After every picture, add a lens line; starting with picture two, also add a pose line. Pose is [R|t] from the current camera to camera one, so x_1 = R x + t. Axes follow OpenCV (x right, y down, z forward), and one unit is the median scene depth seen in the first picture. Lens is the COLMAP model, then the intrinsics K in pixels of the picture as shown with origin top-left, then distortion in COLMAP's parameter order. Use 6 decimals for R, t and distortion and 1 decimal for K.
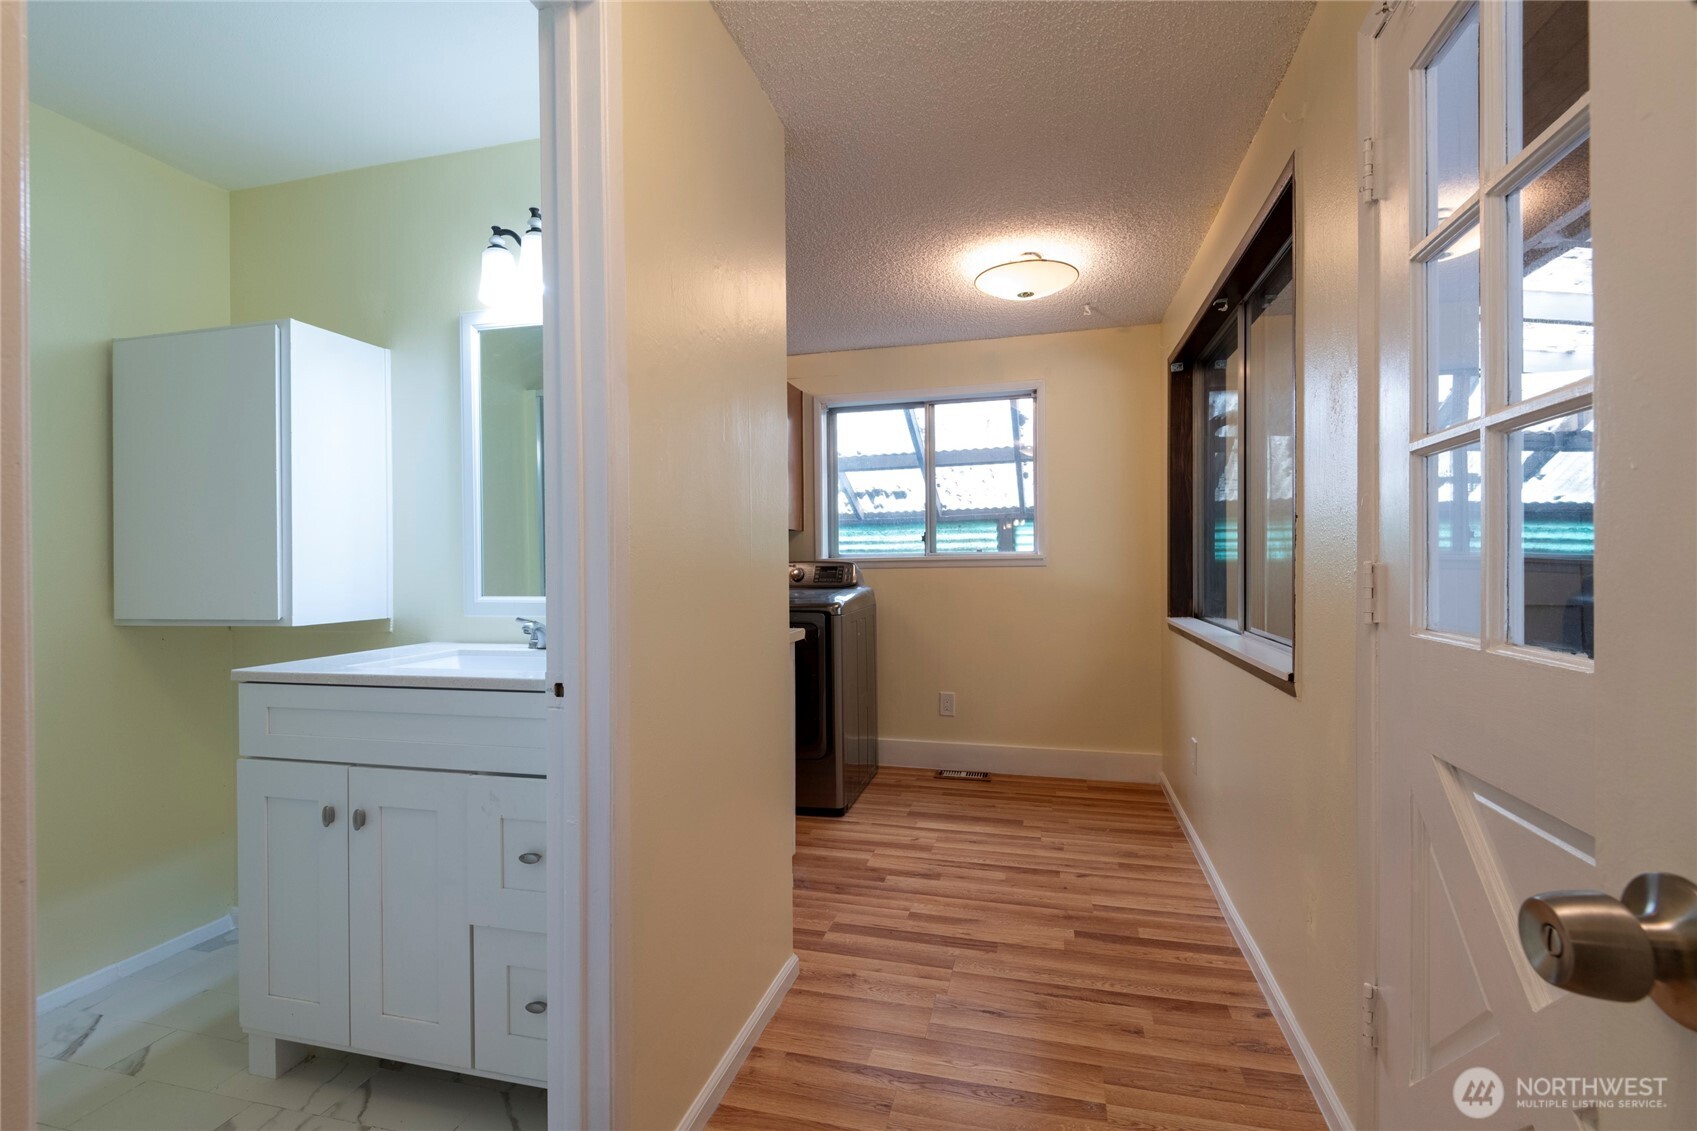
lens RADIAL K [[766.0, 0, 848.5], [0, 766.0, 560.8], [0, 0, 1]] dist [0.024826, -0.013851]
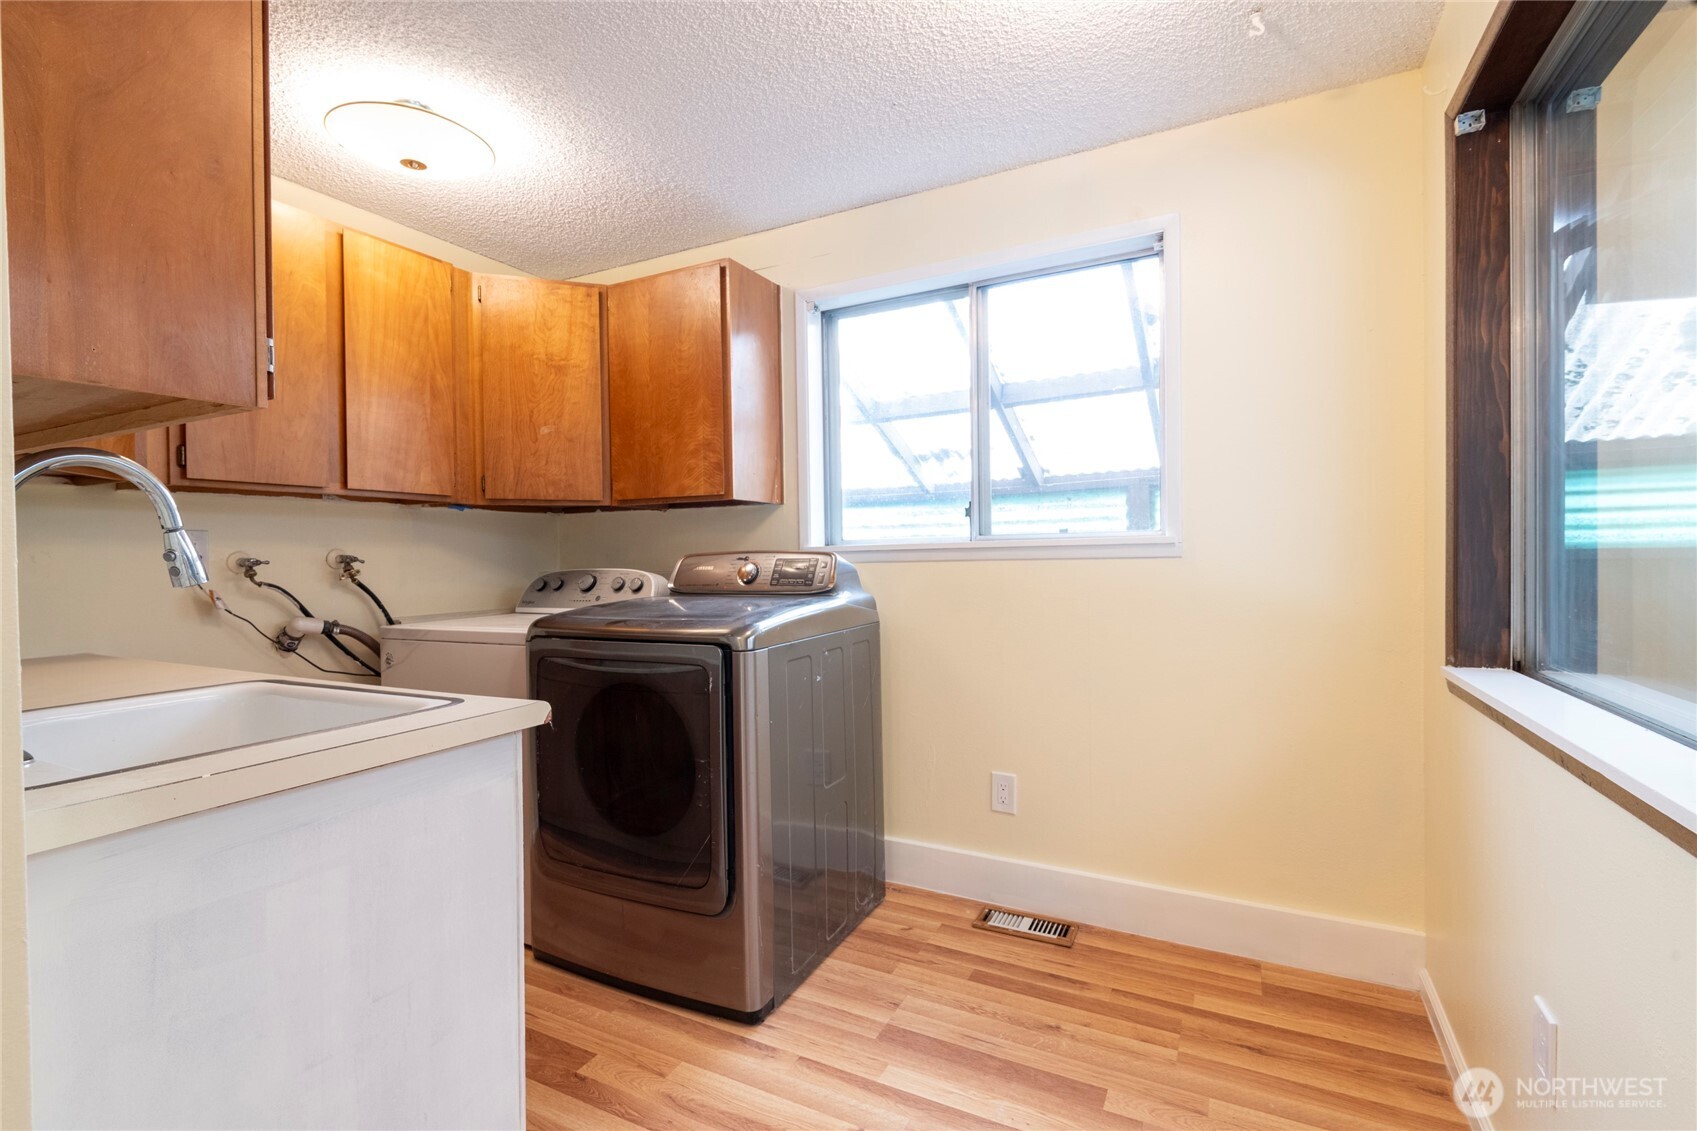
lens RADIAL K [[766.0, 0, 852.4], [0, 766.0, 561.1], [0, 0, 1]] dist [0.024826, -0.013851]
pose [[0.977074, -0.003939, -0.212865, 0.165120], [0.006599, 0.999909, 0.011787, 0.001659], [0.212799, -0.012921, 0.977011, 0.468646]]
